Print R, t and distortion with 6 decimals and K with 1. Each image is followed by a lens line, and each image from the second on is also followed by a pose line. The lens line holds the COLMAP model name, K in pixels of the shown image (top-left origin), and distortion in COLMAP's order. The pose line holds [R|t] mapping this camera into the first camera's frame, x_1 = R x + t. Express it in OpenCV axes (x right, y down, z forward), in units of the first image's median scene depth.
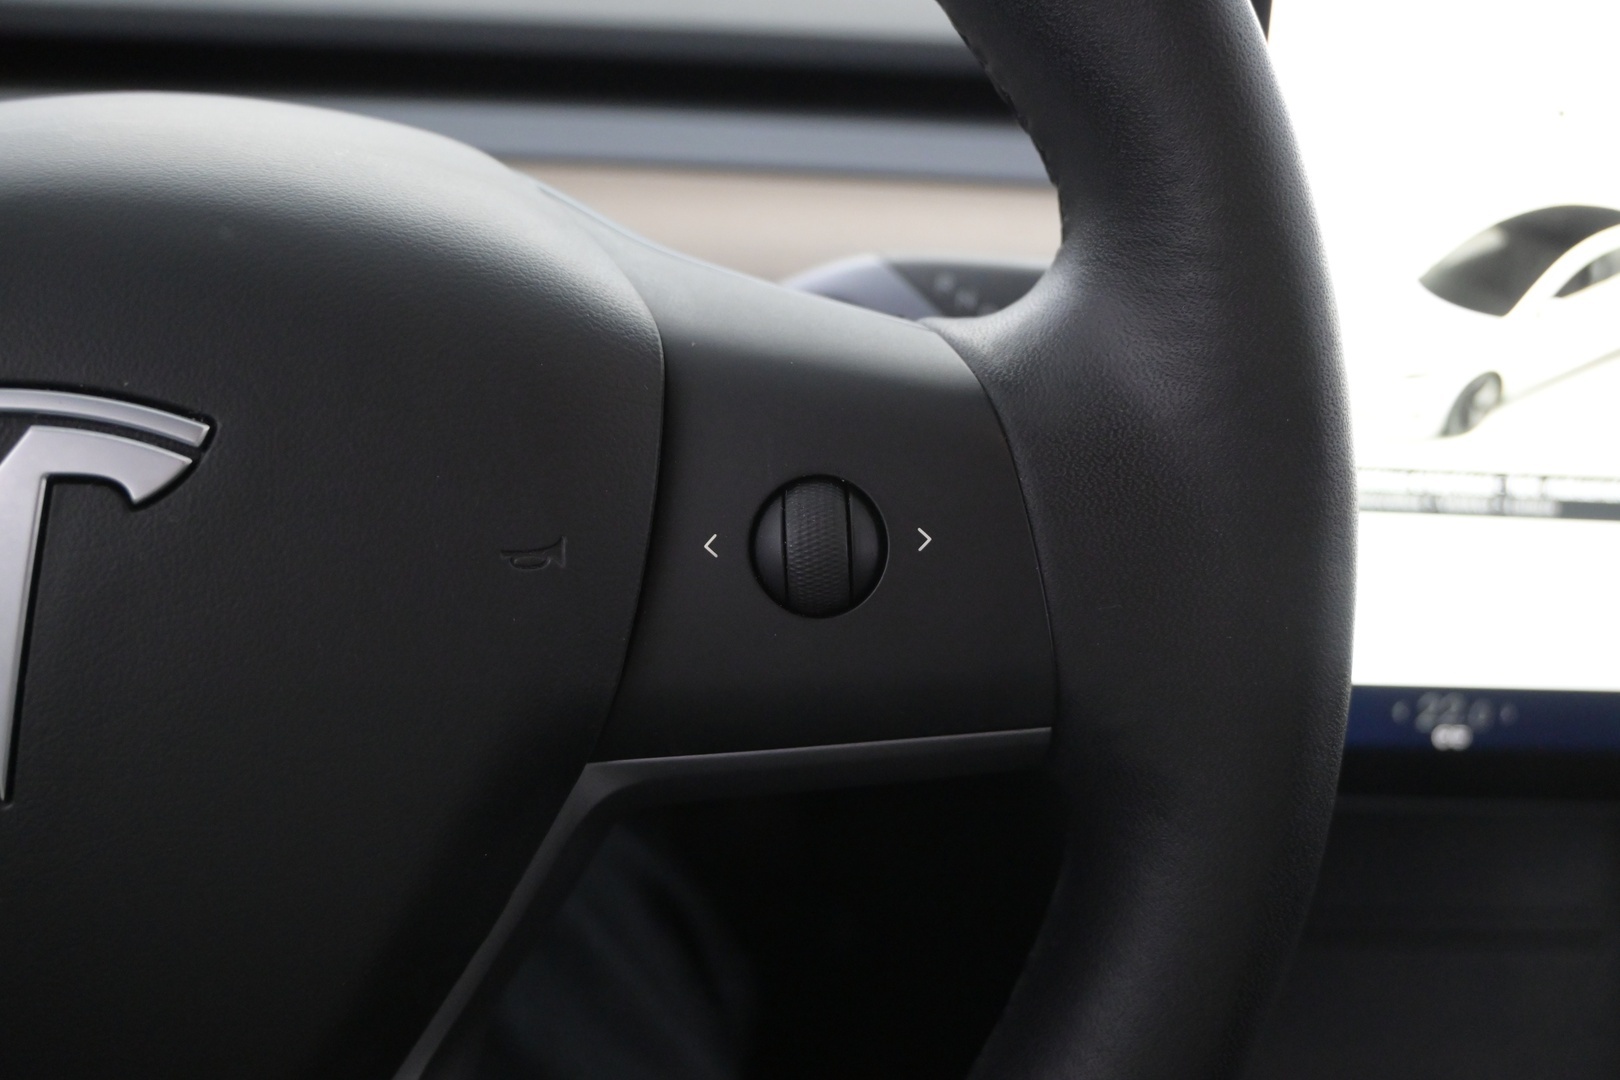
lens RADIAL K [[1457.7, 0, 807.5], [0, 1457.7, 544.0], [0, 0, 1]] dist [0.037356, 0.012772]
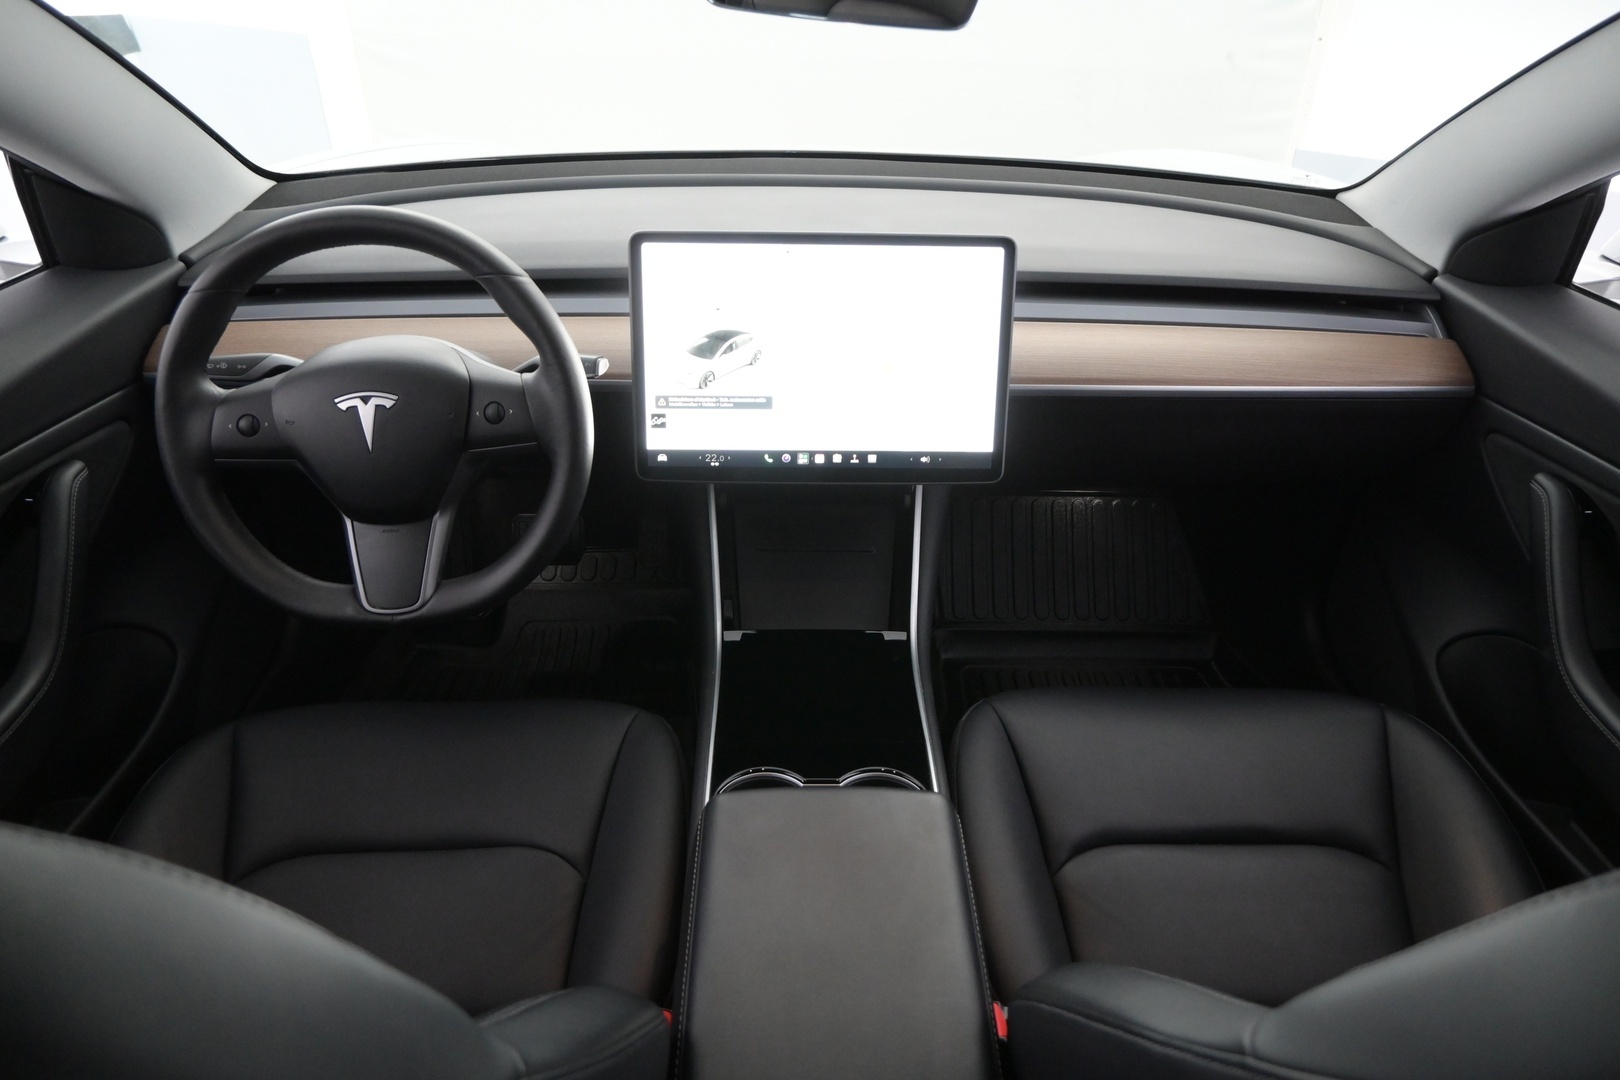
lens RADIAL K [[1115.6, 0, 809.1], [0, 1115.6, 540.8], [0, 0, 1]] dist [0.001984, -0.002237]
pose [[0.995725, -0.020076, -0.090156, 1.700828], [0.026206, 0.997387, 0.067324, 0.251123], [0.088569, -0.069399, 0.993649, -3.512898]]
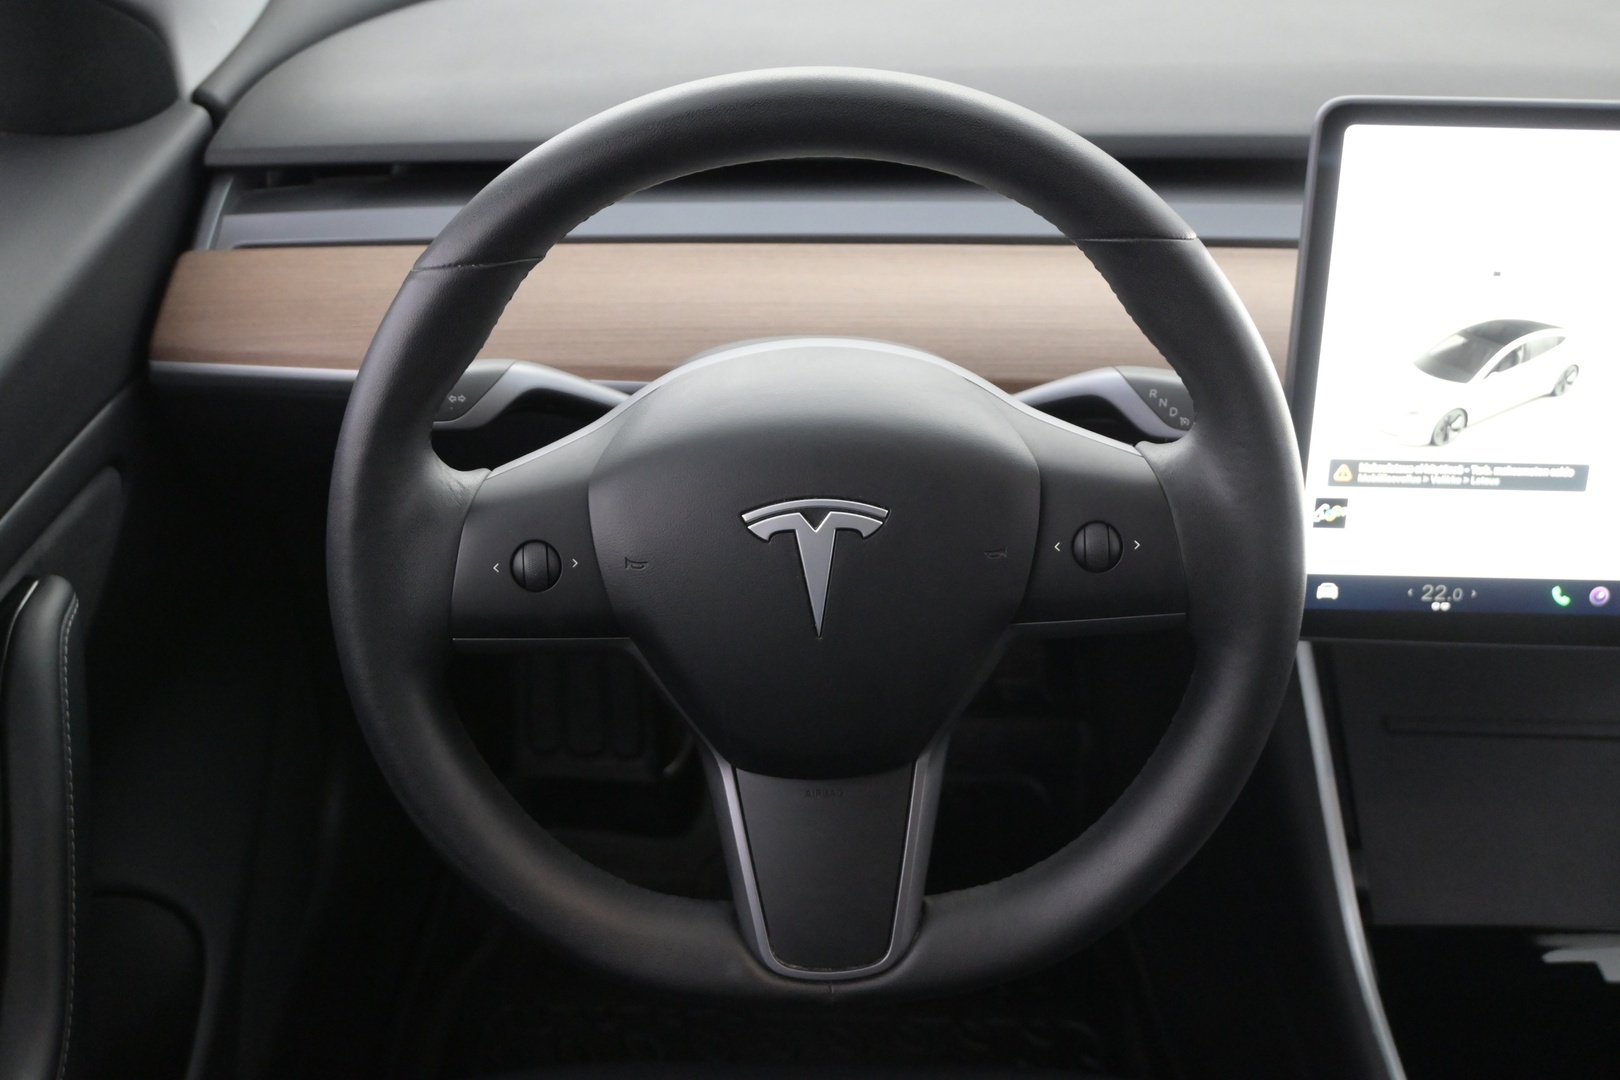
lens RADIAL K [[1919.5, 0, 809.5], [0, 1919.5, 539.3], [0, 0, 1]] dist [0.010323, 0.000000]
pose [[0.994060, 0.004698, -0.108733, -0.130726], [0.008743, 0.992392, 0.122811, -0.435597], [0.108482, -0.123032, 0.986456, -2.465167]]
